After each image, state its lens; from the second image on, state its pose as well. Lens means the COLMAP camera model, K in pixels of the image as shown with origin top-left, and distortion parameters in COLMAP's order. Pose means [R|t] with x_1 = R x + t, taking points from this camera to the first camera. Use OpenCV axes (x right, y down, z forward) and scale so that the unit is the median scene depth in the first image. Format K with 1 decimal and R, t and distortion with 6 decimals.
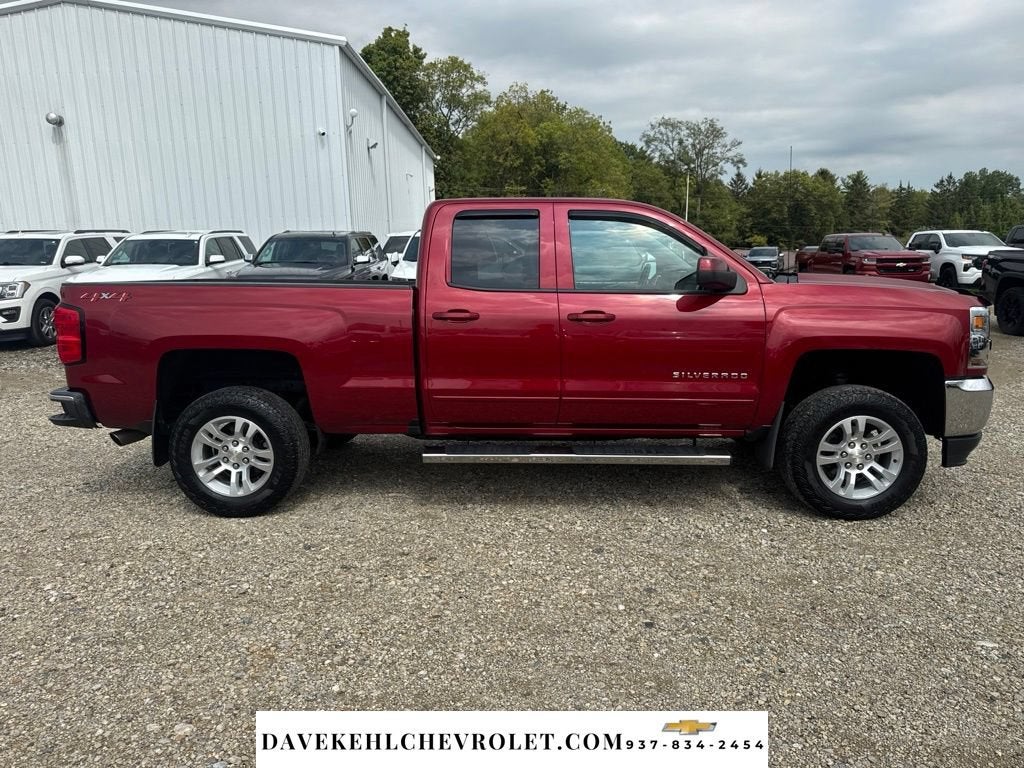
lens RADIAL K [[727.7, 0, 507.5], [0, 727.7, 383.3], [0, 0, 1]] dist [0.000357, -0.006321]
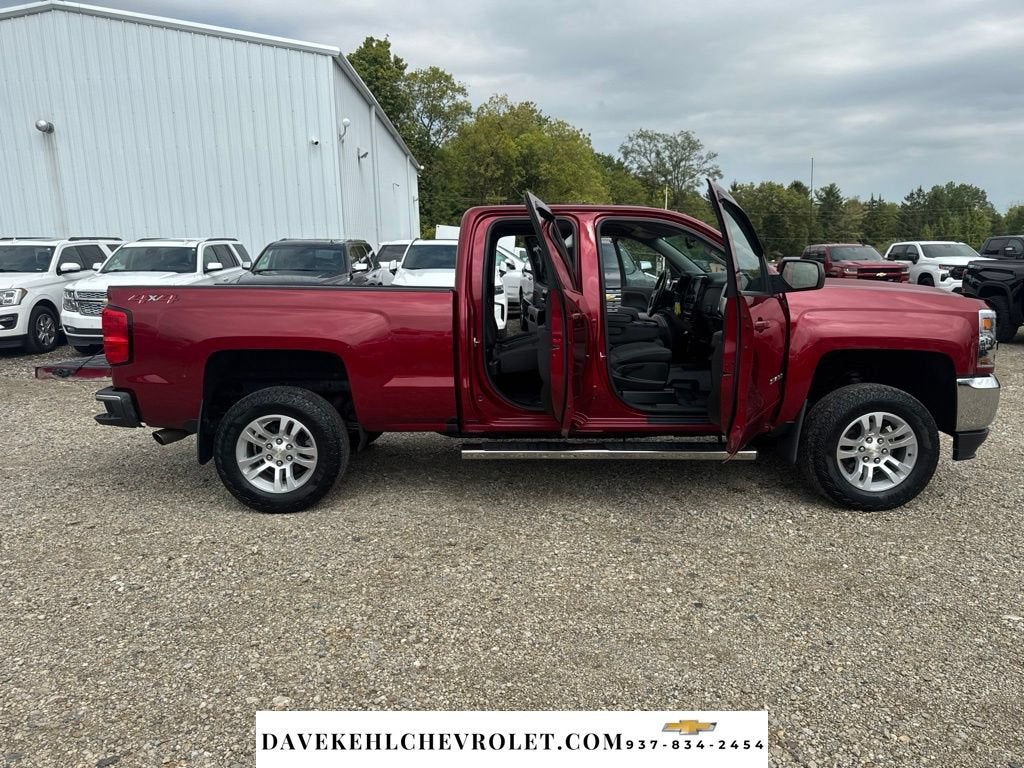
lens RADIAL K [[726.9, 0, 507.2], [0, 726.9, 387.4], [0, 0, 1]] dist [0.005243, -0.011344]
pose [[0.999563, -0.002031, 0.029498, -0.081884], [0.002271, 0.999965, -0.008097, 0.015336], [-0.029480, 0.008160, 0.999532, -0.040960]]
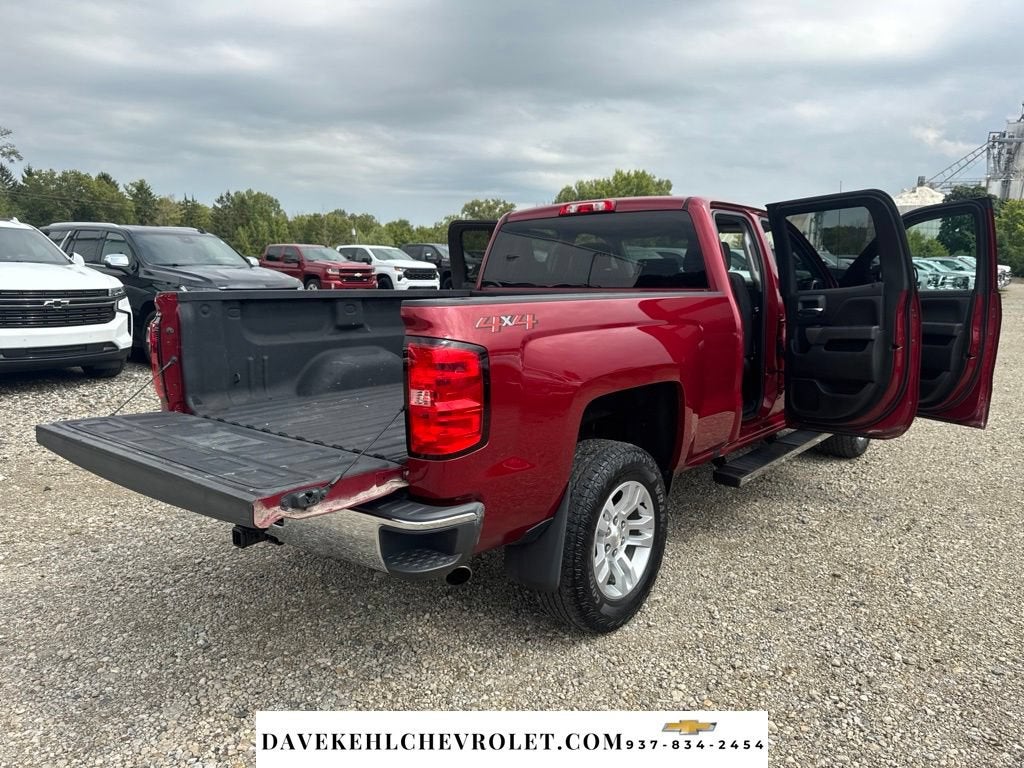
lens RADIAL K [[726.9, 0, 507.2], [0, 726.9, 387.4], [0, 0, 1]] dist [0.005243, -0.011344]
pose [[0.624368, -0.110220, 0.773315, -0.987740], [0.115334, 0.992152, 0.048290, -0.095303], [-0.772569, 0.059039, 0.632180, 0.636411]]
